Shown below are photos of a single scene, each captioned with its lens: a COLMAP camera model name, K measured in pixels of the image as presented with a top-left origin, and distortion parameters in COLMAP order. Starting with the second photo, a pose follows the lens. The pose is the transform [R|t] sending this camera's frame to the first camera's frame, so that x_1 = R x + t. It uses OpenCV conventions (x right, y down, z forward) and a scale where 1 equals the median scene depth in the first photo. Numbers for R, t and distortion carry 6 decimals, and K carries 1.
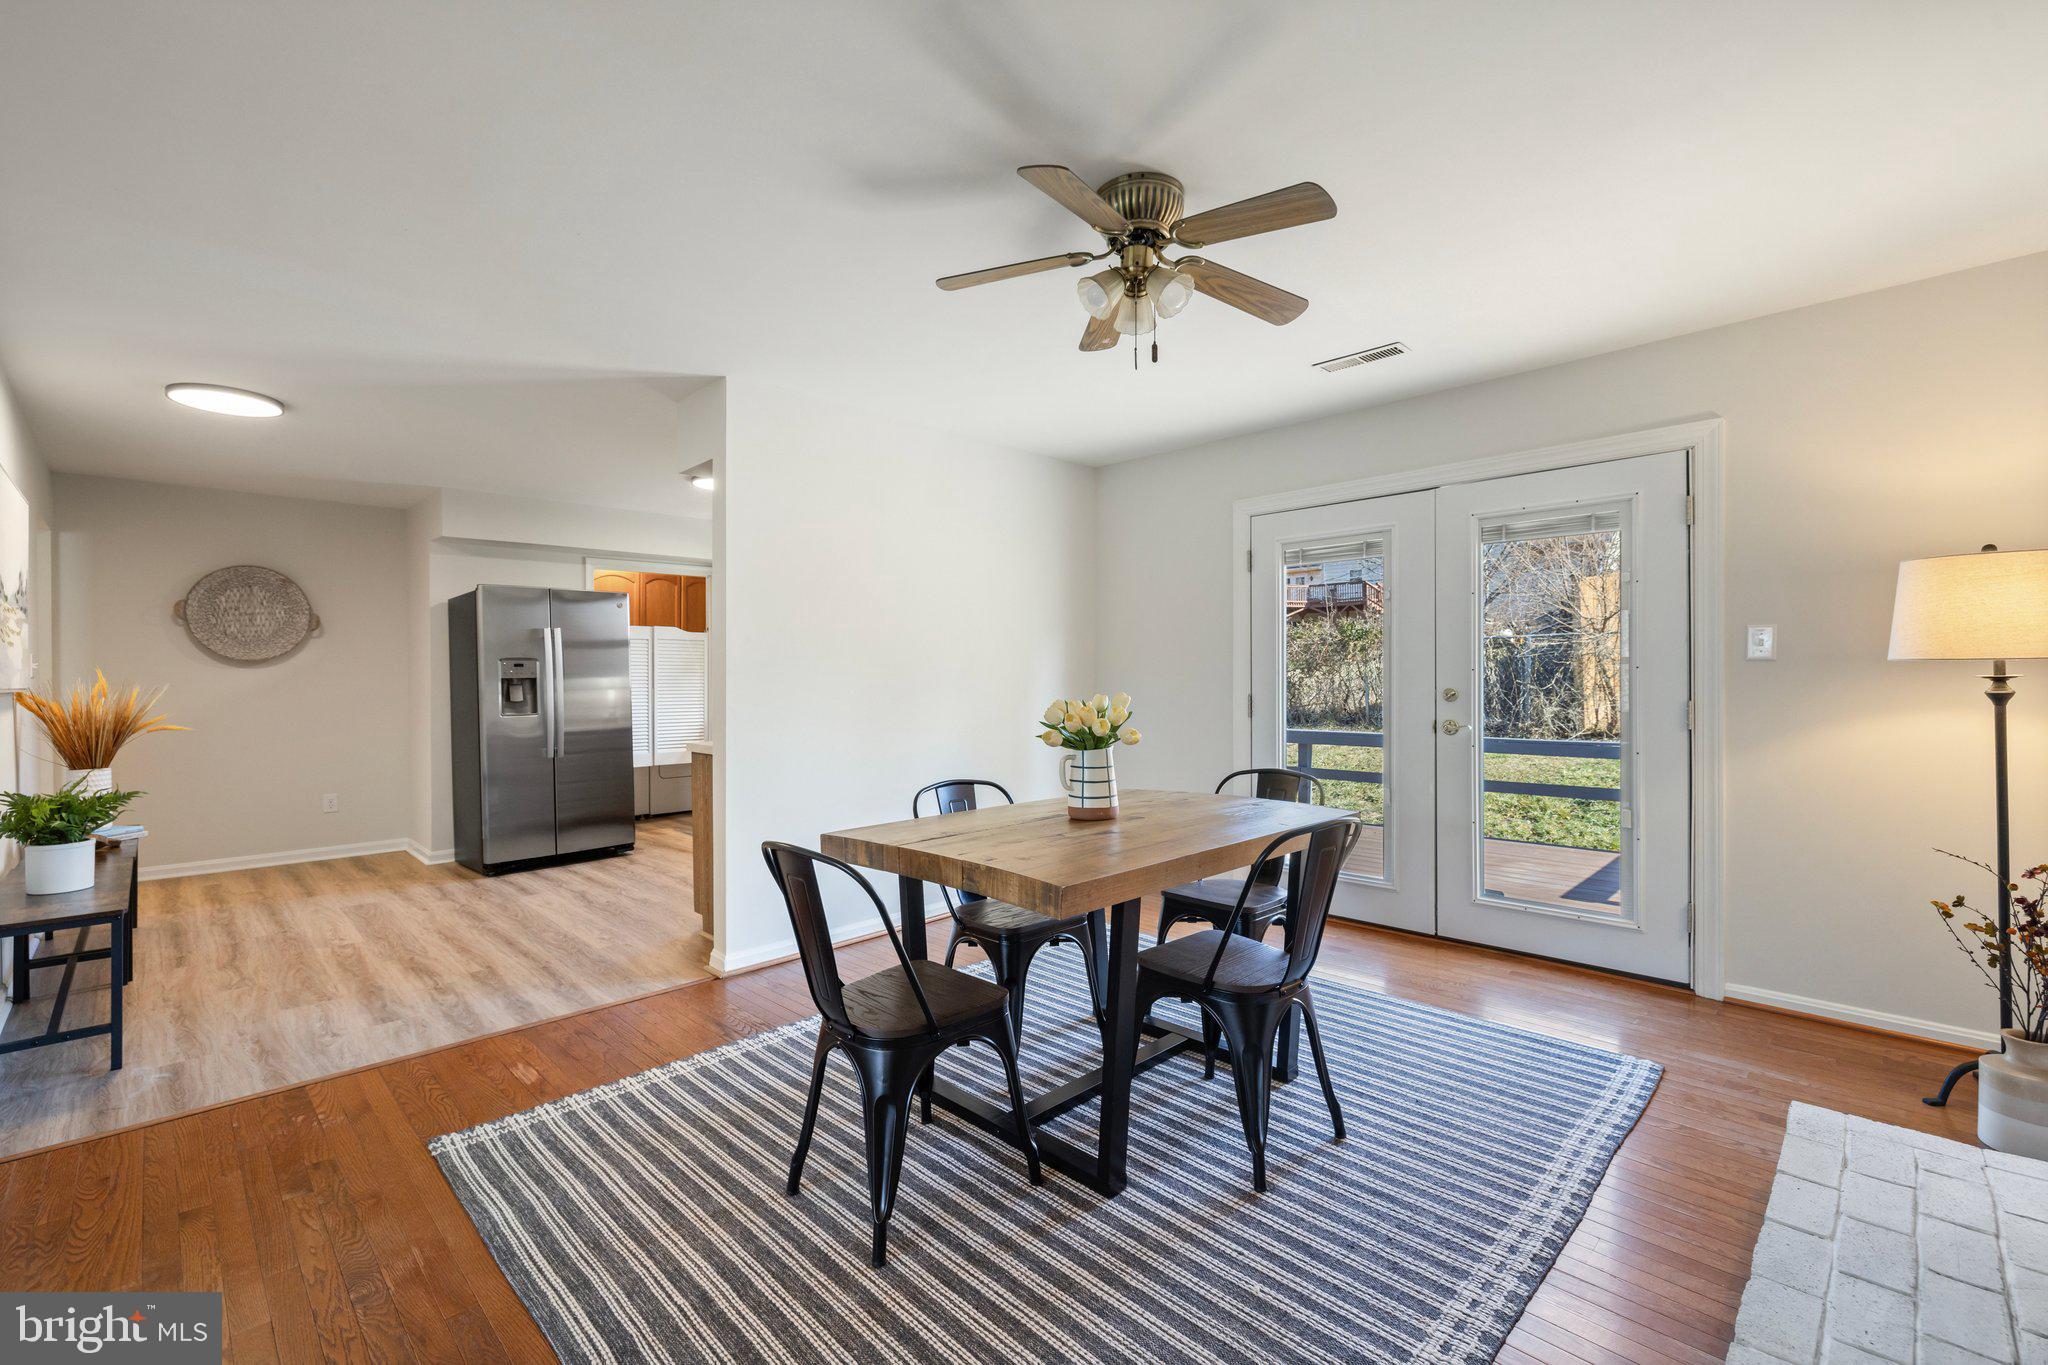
lens RADIAL K [[862.4, 0, 991.5], [0, 862.4, 670.6], [0, 0, 1]] dist [-0.000505, -0.000232]
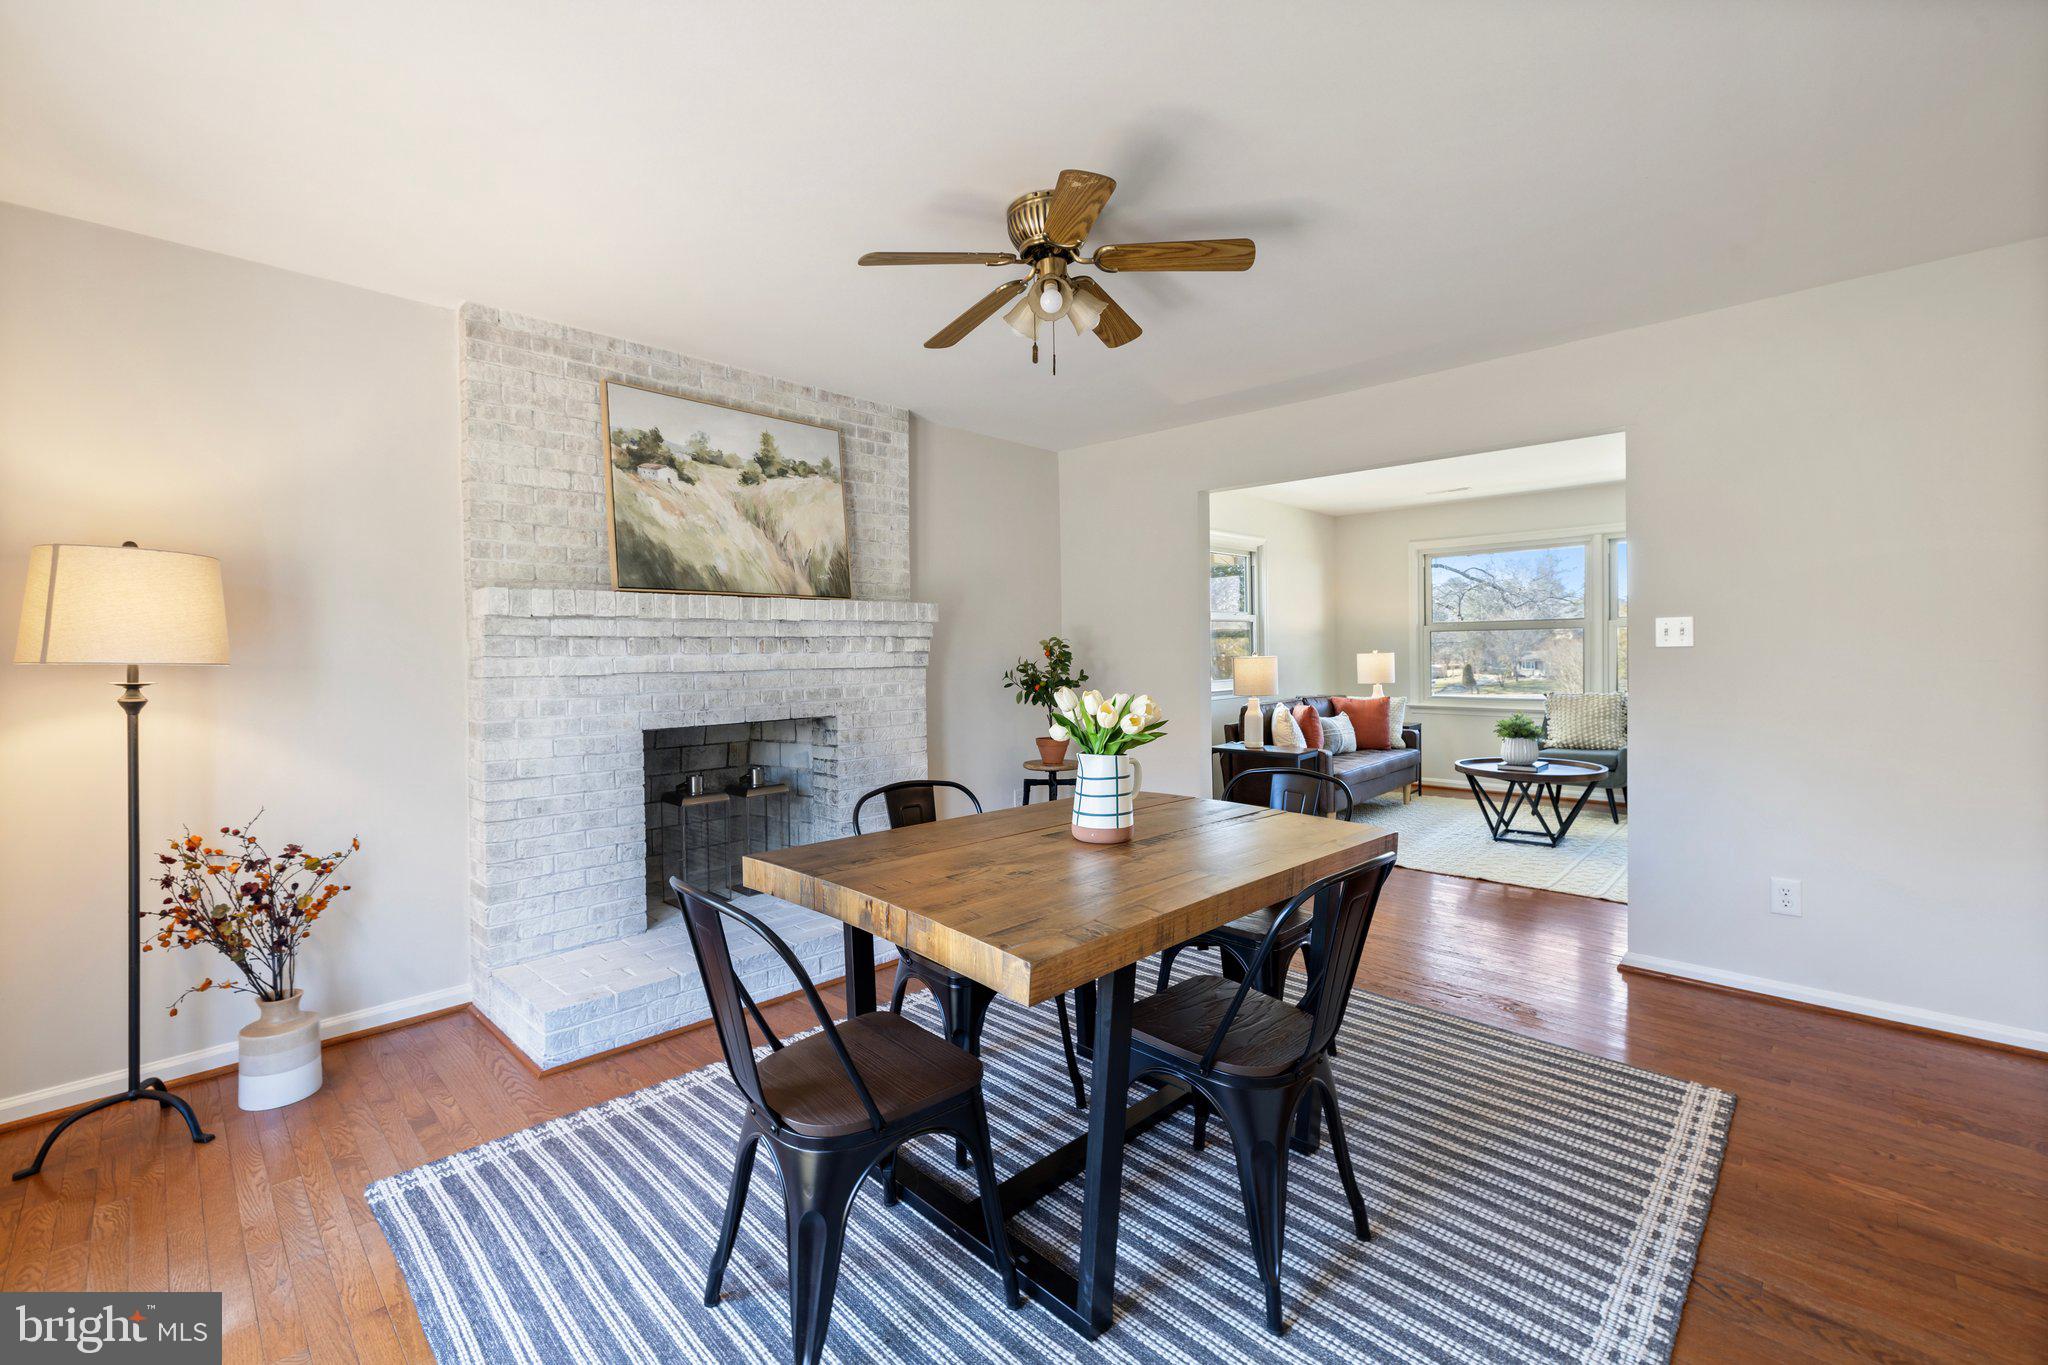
lens RADIAL K [[860.5, 0, 1001.9], [0, 860.5, 666.8], [0, 0, 1]] dist [0.002389, 0.000246]
pose [[-0.999617, 0.017604, -0.021367, 0.230050], [0.017536, 0.999841, 0.003369, 0.001800], [0.021423, 0.002993, -0.999766, 1.818400]]
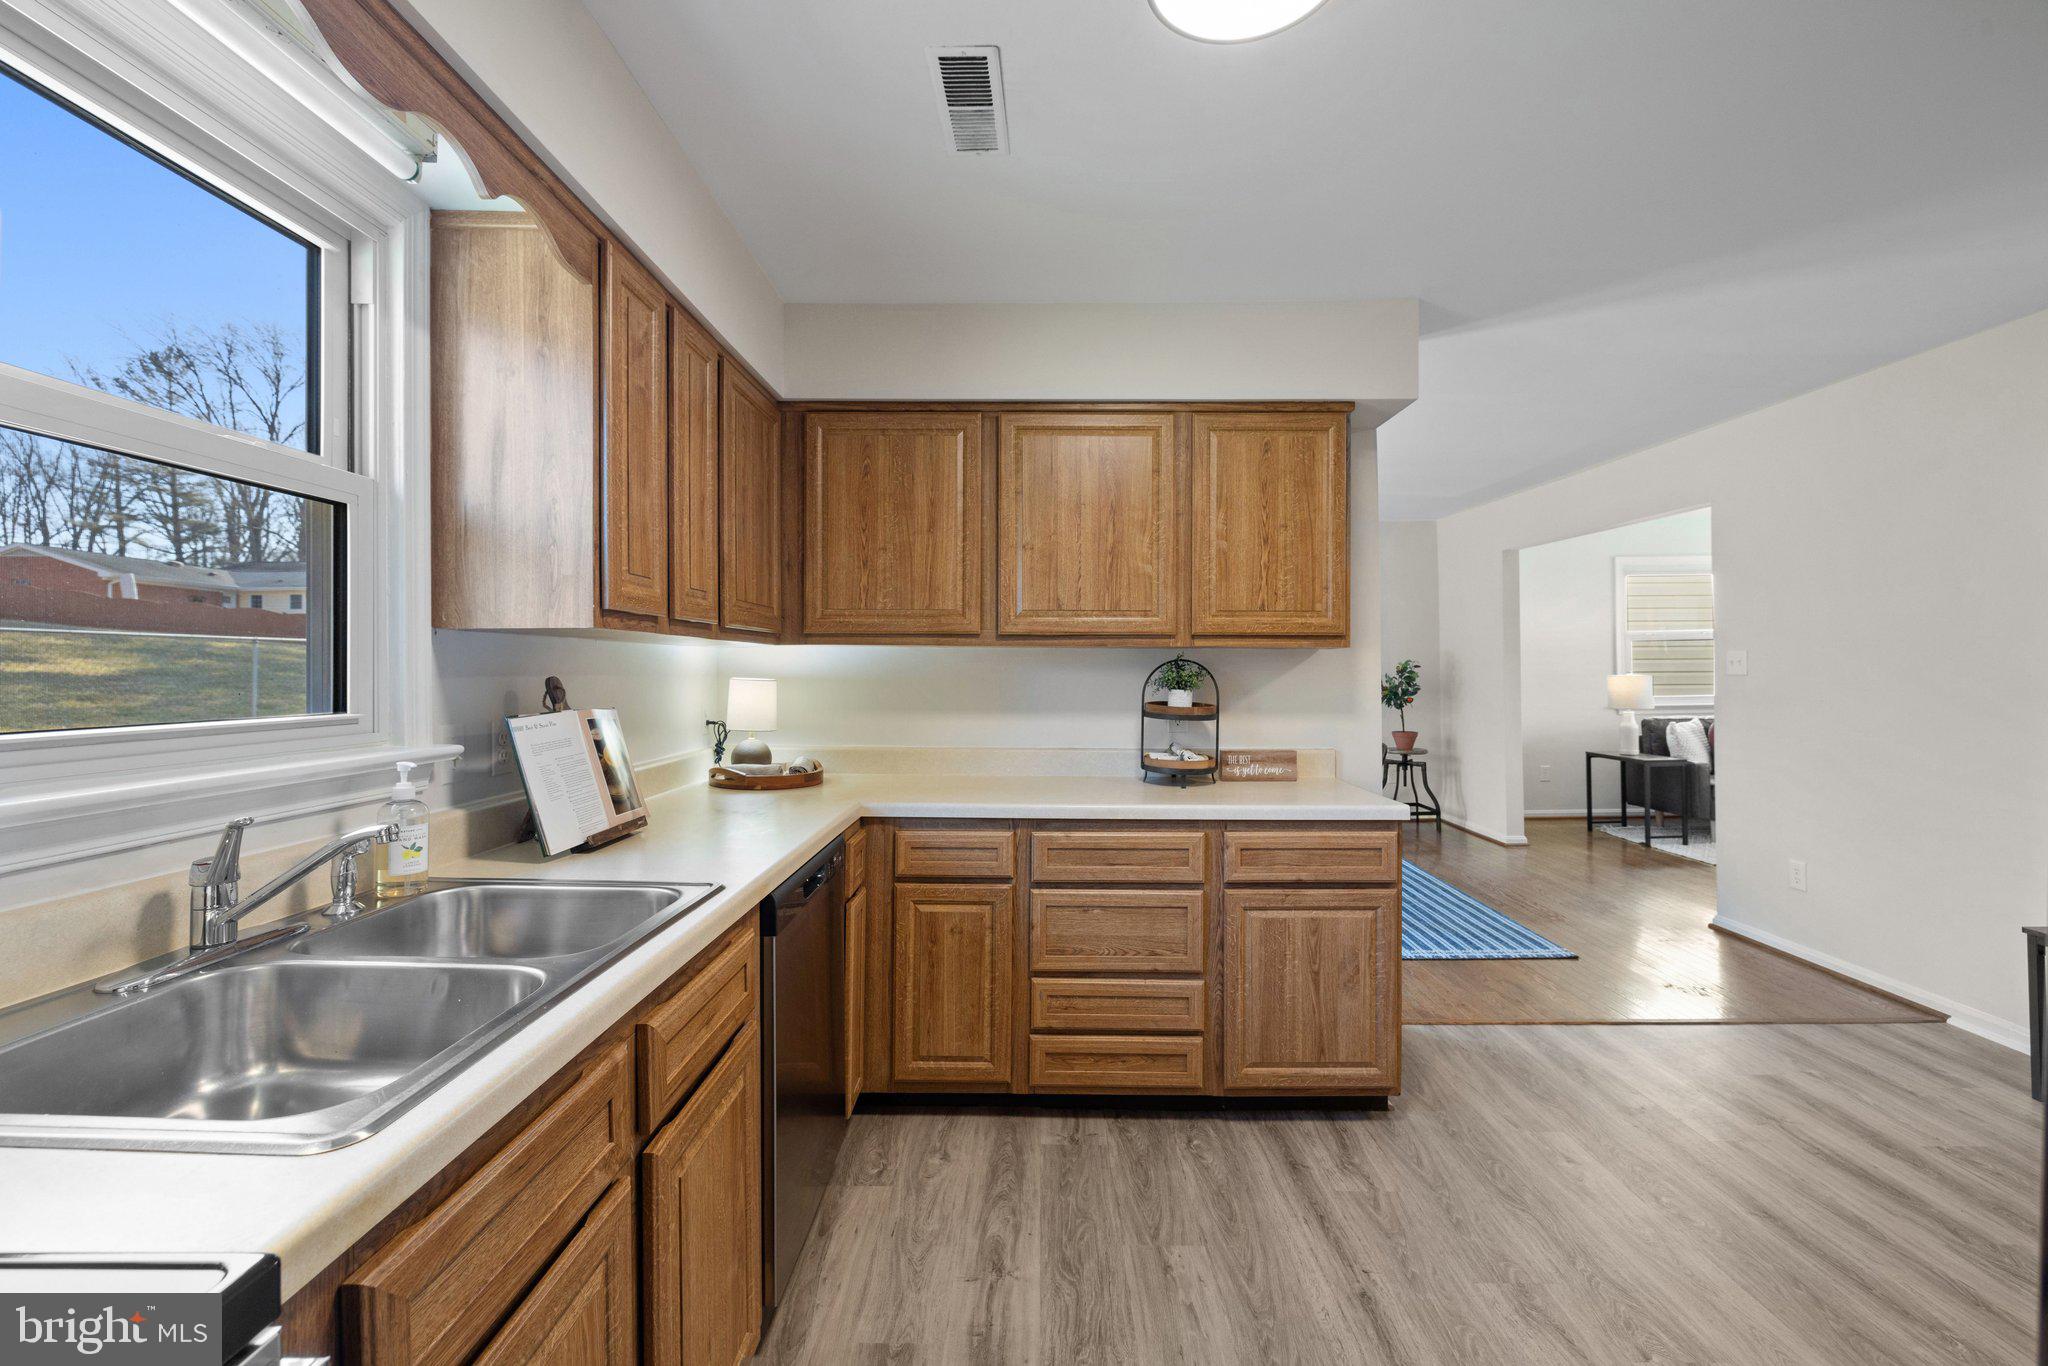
lens RADIAL K [[868.2, 0, 1031.2], [0, 868.2, 663.9], [0, 0, 1]] dist [0.001953, 0.000084]
pose [[-0.717879, 0.012450, 0.696057, -0.962897], [0.003426, 0.999891, -0.014350, -0.009114], [-0.696160, -0.007917, -0.717843, 2.665683]]
